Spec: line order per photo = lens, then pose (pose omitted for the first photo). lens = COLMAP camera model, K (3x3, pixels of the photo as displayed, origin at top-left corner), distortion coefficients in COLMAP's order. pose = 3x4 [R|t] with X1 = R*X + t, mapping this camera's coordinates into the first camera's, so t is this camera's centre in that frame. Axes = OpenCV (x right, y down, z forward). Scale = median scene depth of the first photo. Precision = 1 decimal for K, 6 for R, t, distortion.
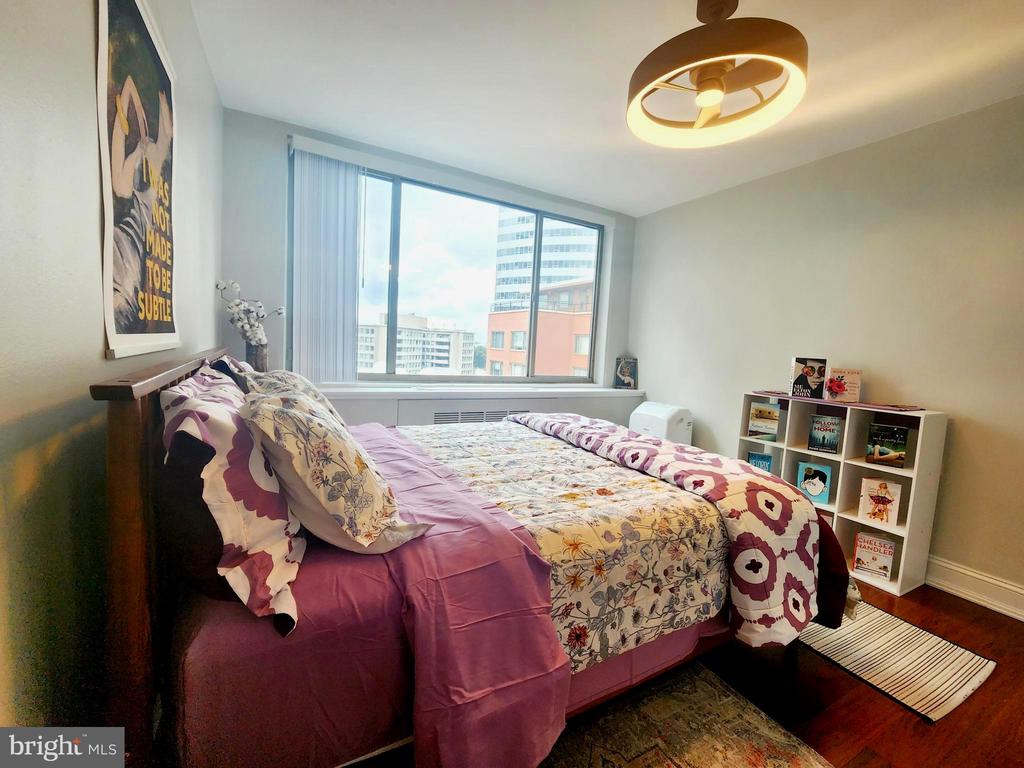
lens RADIAL K [[426.1, 0, 513.9], [0, 426.1, 382.8], [0, 0, 1]] dist [0.000001, 0.000349]
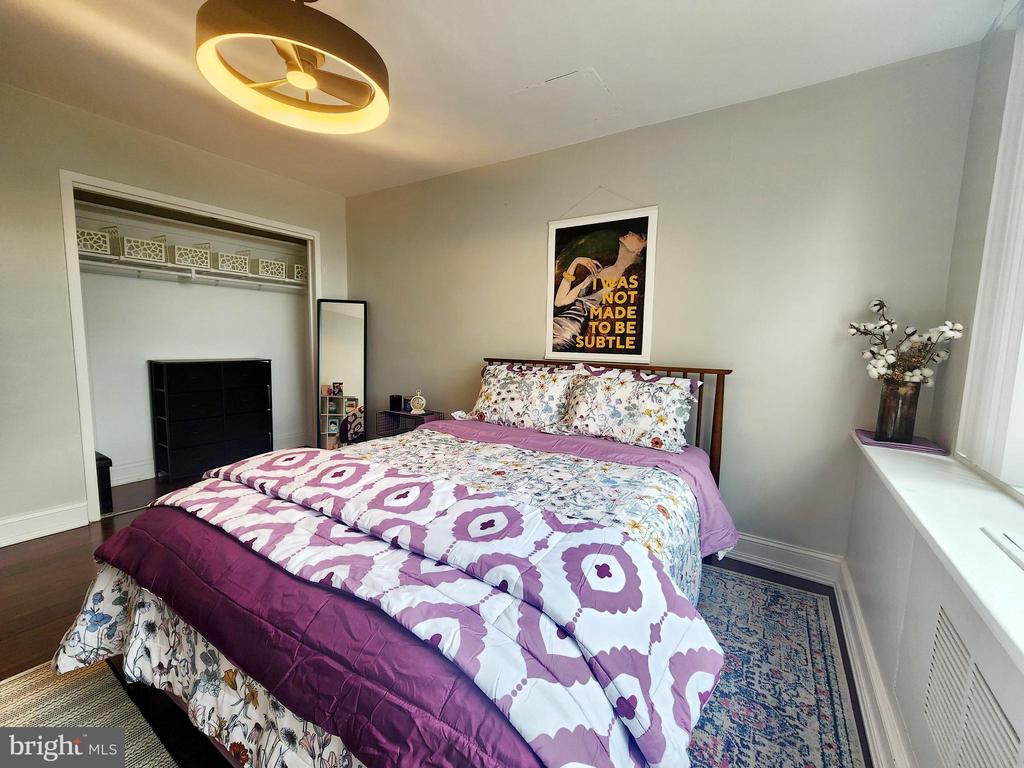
lens RADIAL K [[430.6, 0, 515.3], [0, 430.6, 382.9], [0, 0, 1]] dist [-0.000800, -0.000034]
pose [[-0.874661, -0.023988, -0.484142, 0.613788], [-0.111928, 0.981779, 0.153567, -0.258849], [0.471636, 0.188508, -0.861408, 2.730655]]
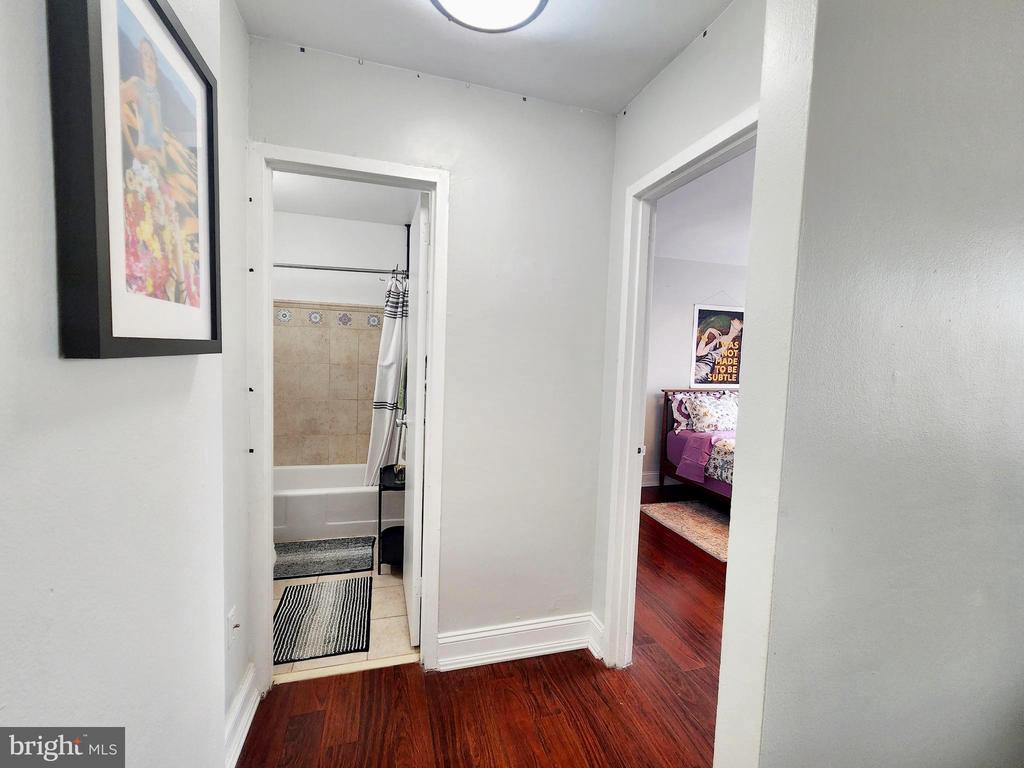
lens RADIAL K [[448.2, 0, 514.3], [0, 448.2, 379.9], [0, 0, 1]] dist [-0.000900, -0.000174]
pose [[-0.205747, 0.000048, -0.978605, 3.504864], [-0.131471, 0.990933, 0.027690, -0.018923], [0.969734, 0.134355, -0.203876, 0.014890]]
